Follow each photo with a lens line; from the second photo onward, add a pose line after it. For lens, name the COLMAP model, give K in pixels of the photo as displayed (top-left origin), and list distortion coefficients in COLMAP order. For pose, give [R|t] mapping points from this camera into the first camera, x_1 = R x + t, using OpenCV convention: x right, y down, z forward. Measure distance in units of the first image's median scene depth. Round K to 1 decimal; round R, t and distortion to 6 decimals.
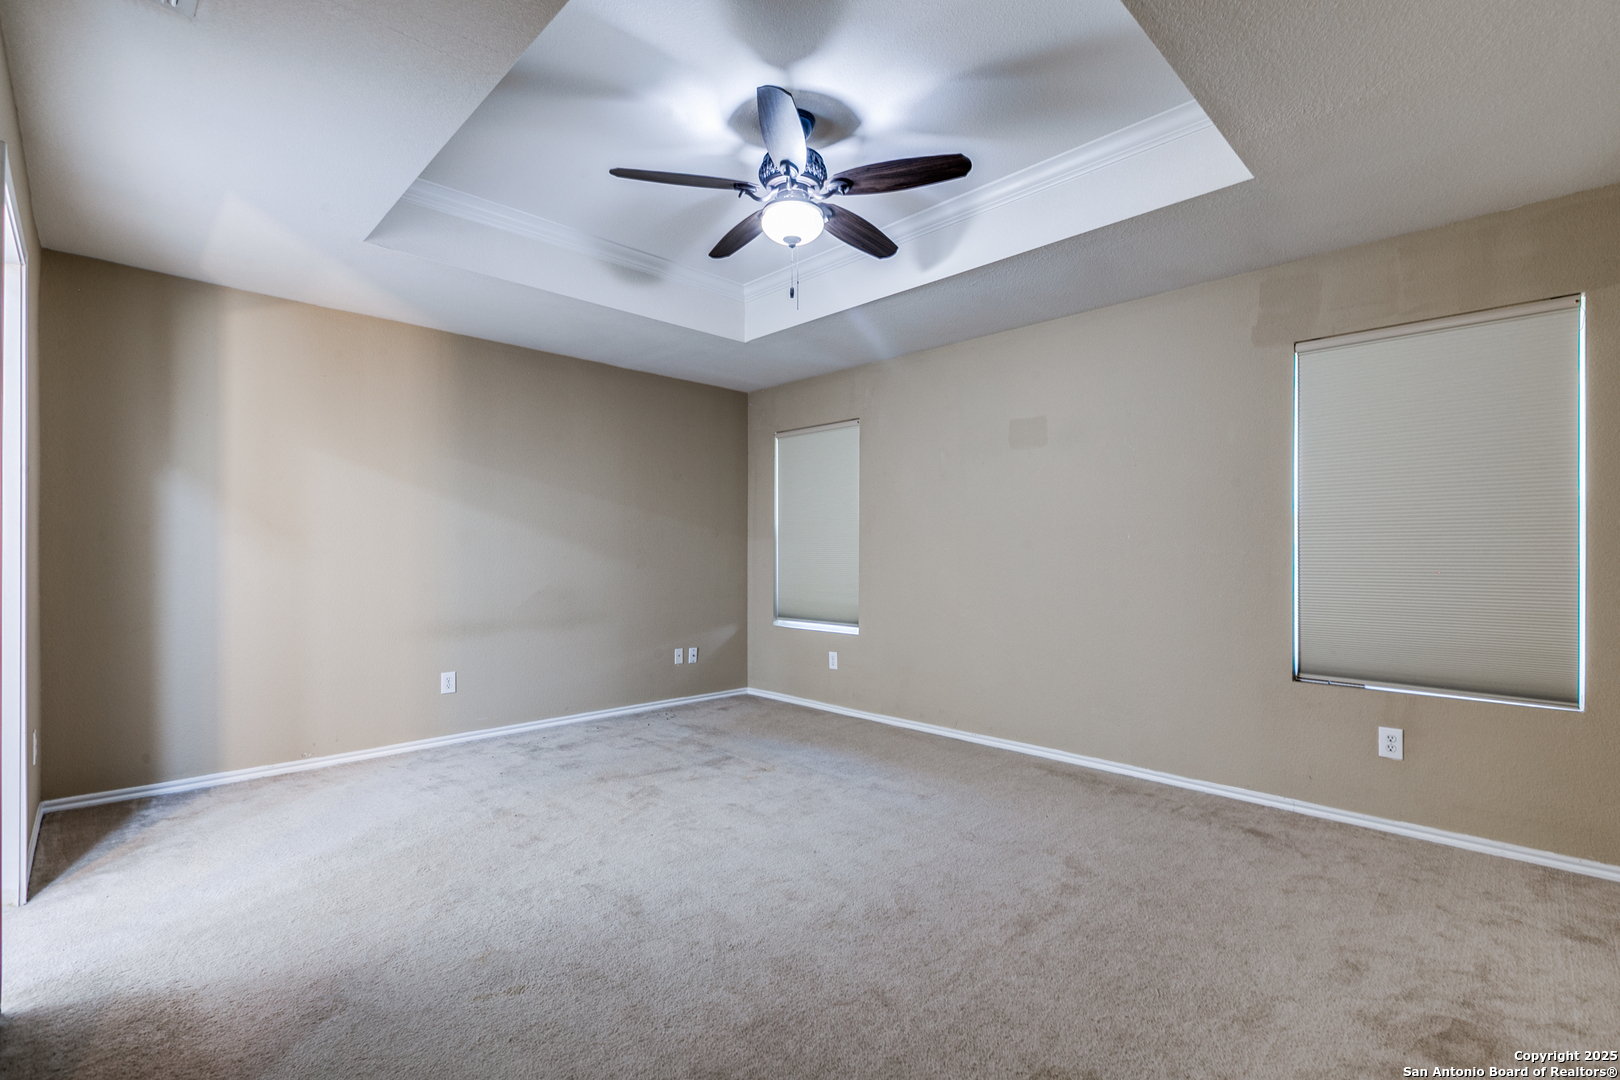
lens RADIAL K [[722.8, 0, 810.4], [0, 722.8, 549.5], [0, 0, 1]] dist [0.000386, -0.000005]
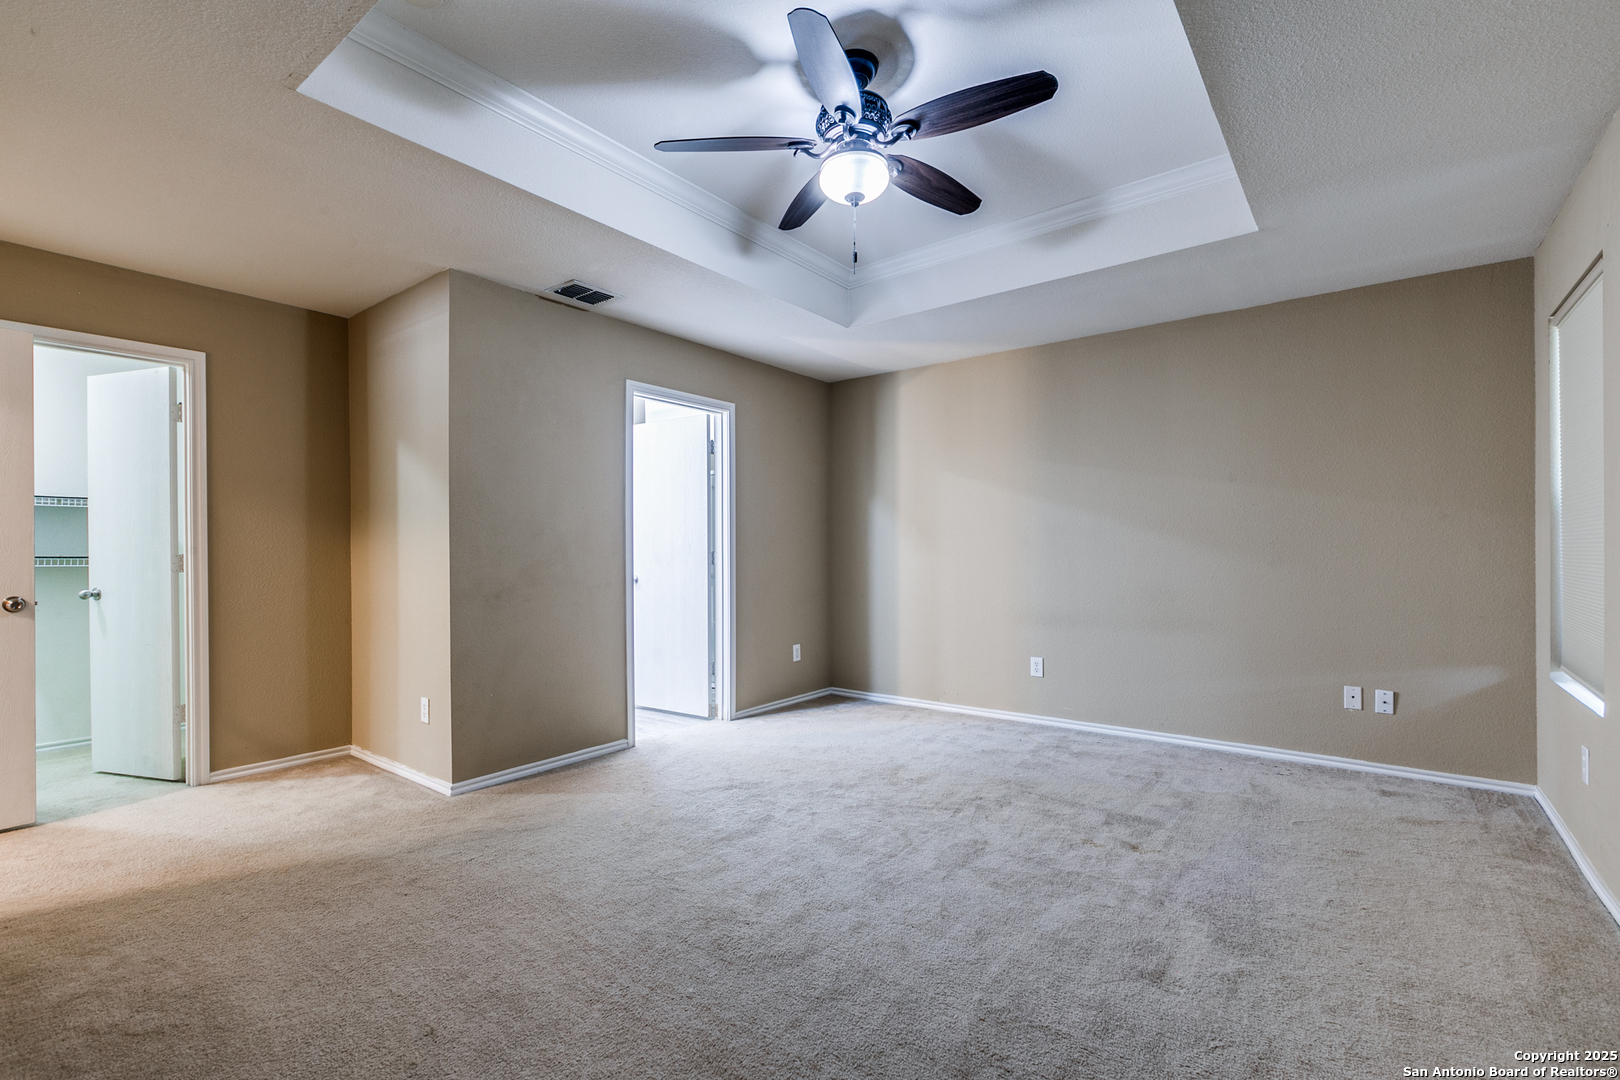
lens RADIAL K [[722.8, 0, 811.3], [0, 722.8, 545.8], [0, 0, 1]] dist [0.000386, -0.000005]
pose [[0.138056, -0.008622, -0.990387, 0.575759], [0.012539, 0.999897, -0.006957, 0.004985], [0.990345, -0.011458, 0.138150, 0.553948]]
